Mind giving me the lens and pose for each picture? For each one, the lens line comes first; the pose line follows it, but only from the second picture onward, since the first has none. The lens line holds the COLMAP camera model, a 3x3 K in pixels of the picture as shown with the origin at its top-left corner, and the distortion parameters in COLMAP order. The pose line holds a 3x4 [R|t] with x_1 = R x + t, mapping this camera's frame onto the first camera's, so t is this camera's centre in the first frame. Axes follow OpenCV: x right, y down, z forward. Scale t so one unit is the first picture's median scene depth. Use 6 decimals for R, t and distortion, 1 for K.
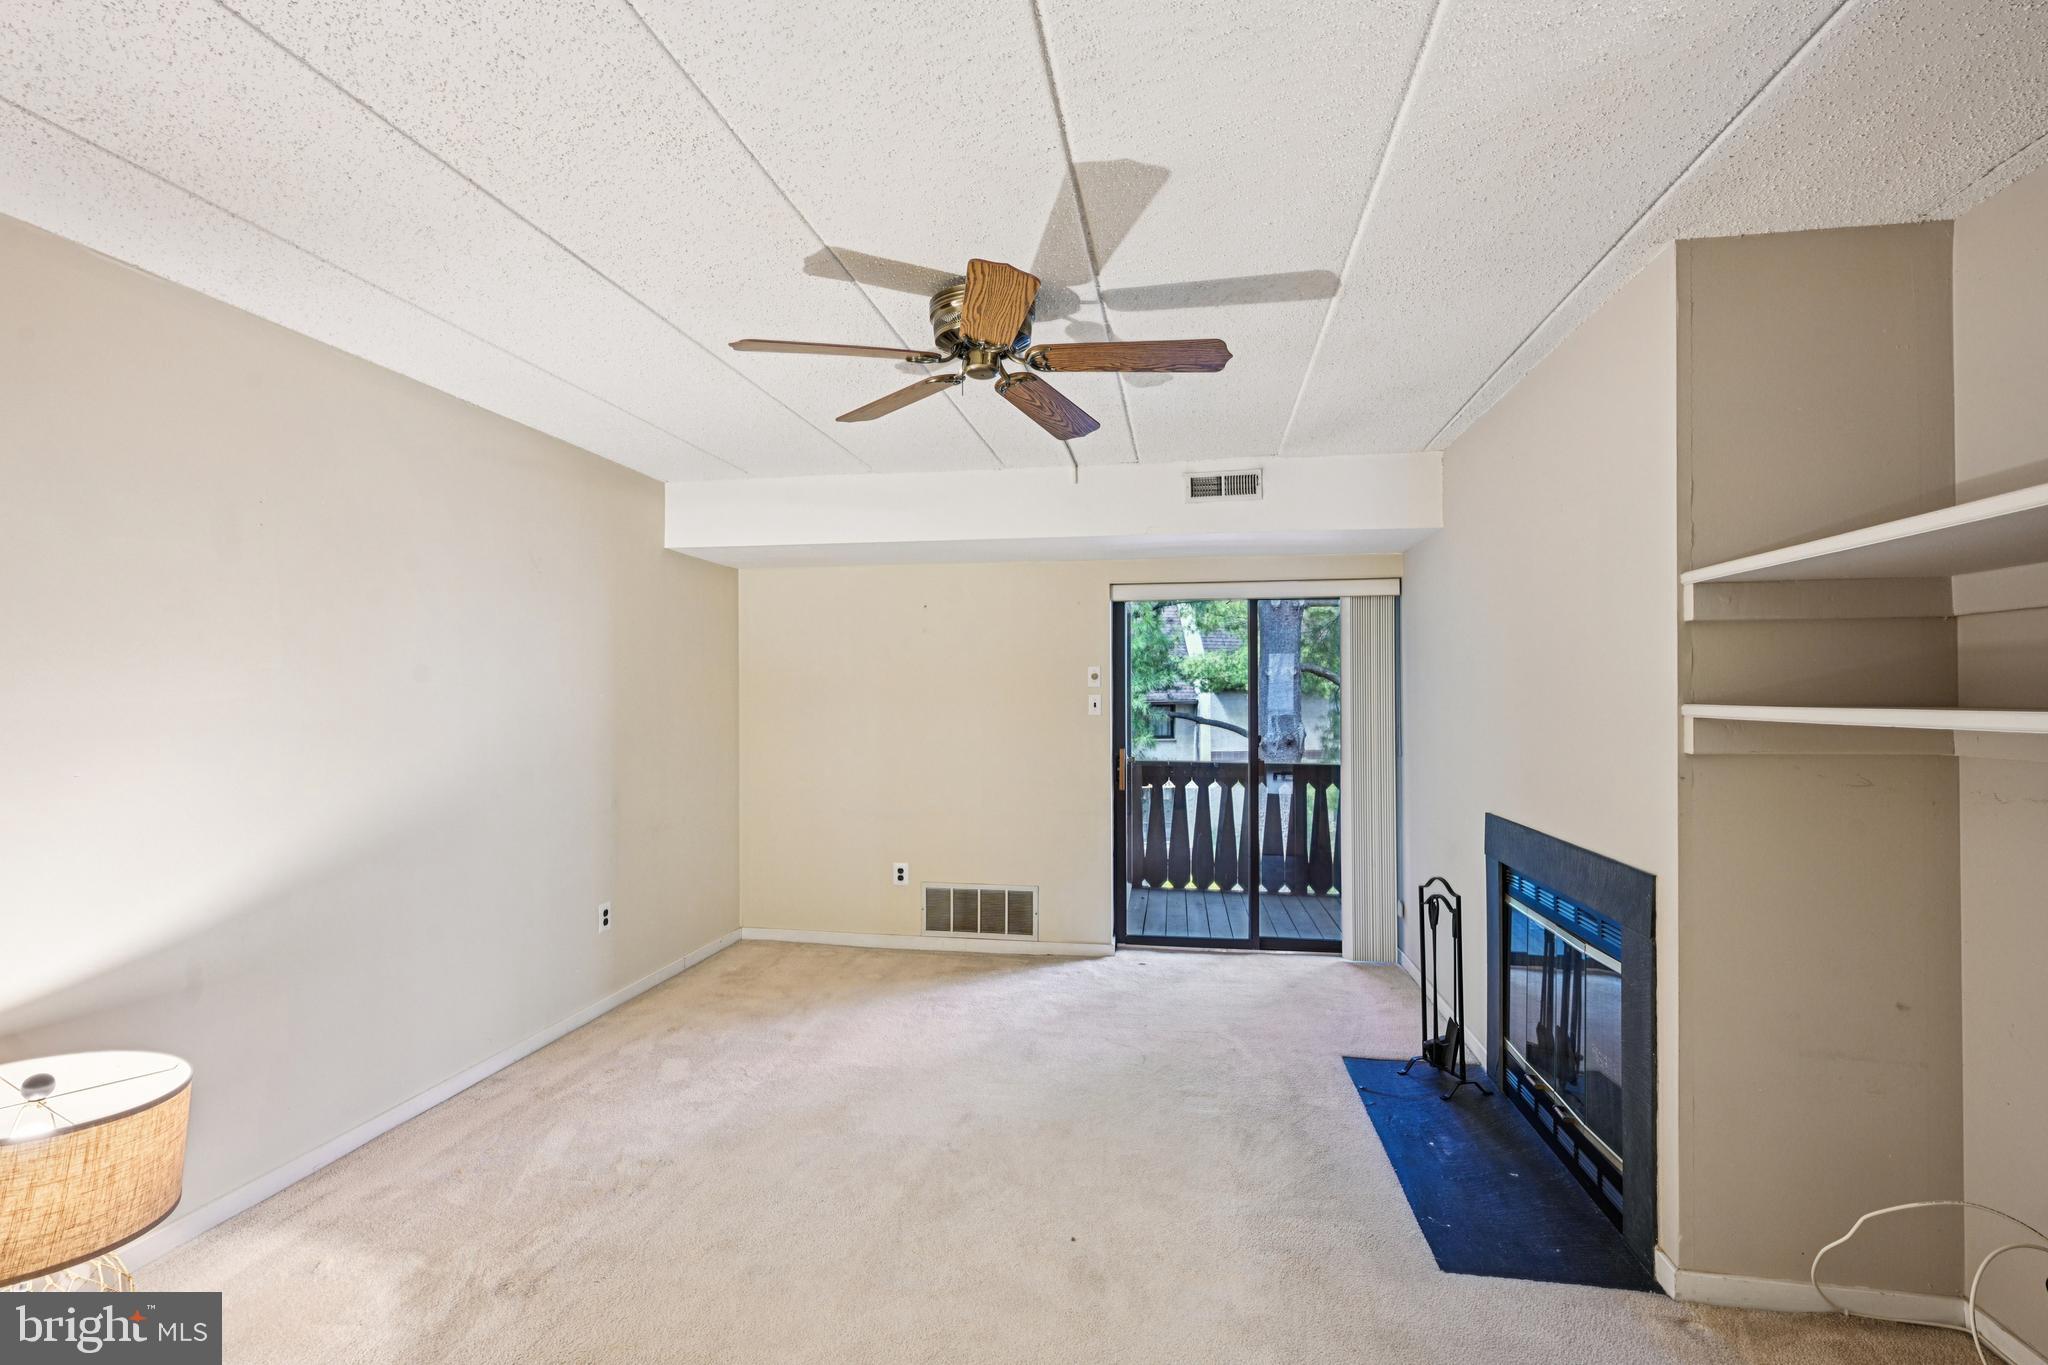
lens RADIAL K [[940.0, 0, 1022.6], [0, 940.0, 679.7], [0, 0, 1]] dist [-0.003823, 0.001581]
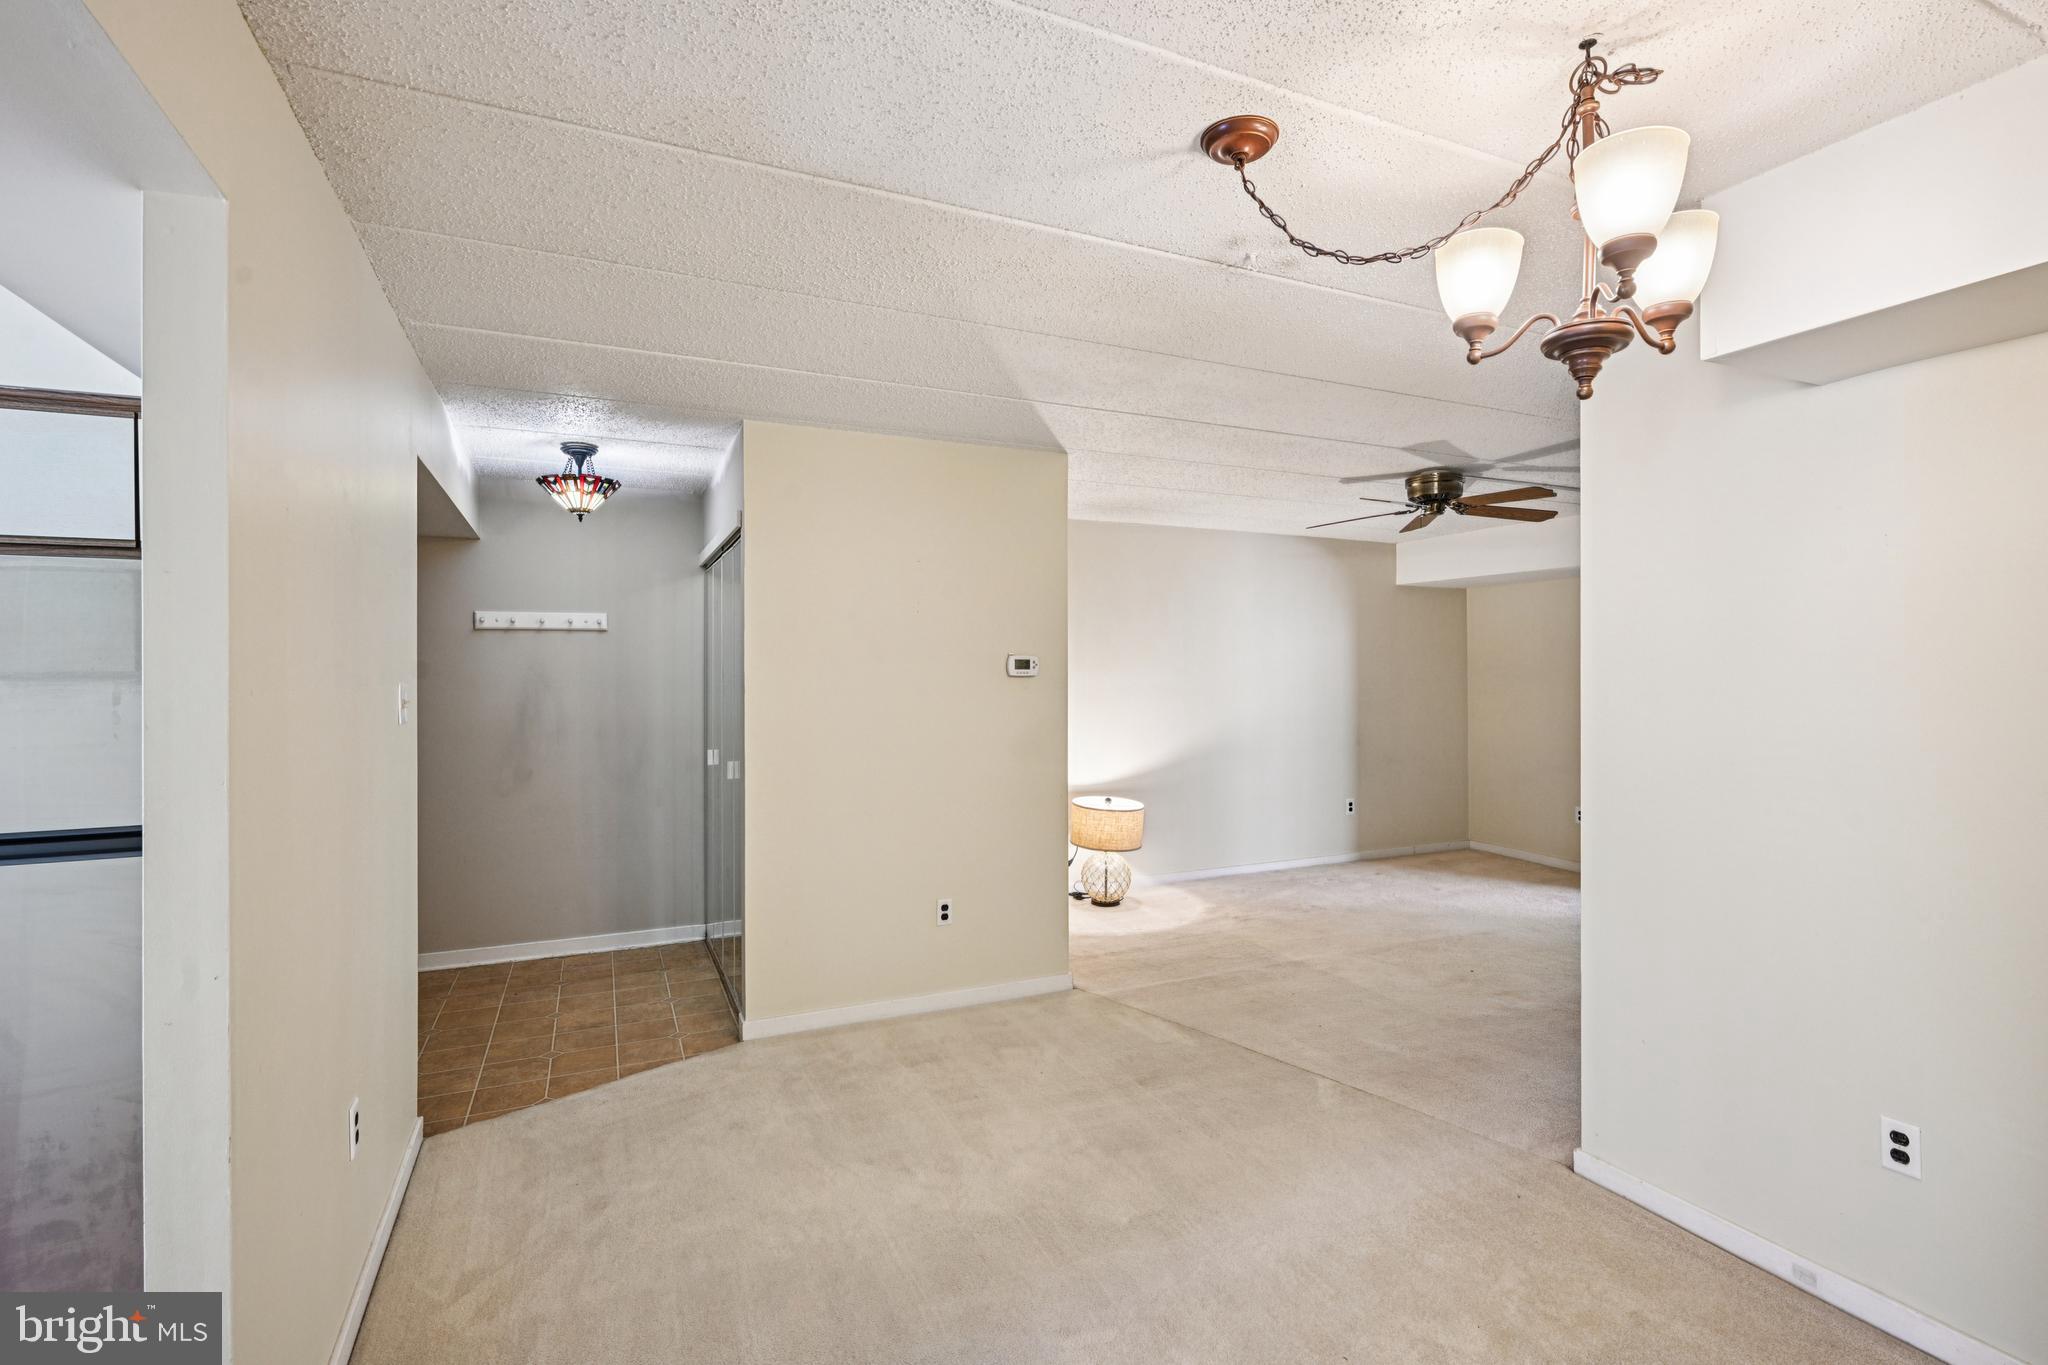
lens RADIAL K [[940.0, 0, 1021.4], [0, 940.0, 681.0], [0, 0, 1]] dist [-0.003823, 0.001581]
pose [[0.557822, 0.010628, -0.829893, 0.996082], [0.011978, 0.999711, 0.020854, -0.032640], [0.829874, -0.021573, 0.557533, -0.708662]]
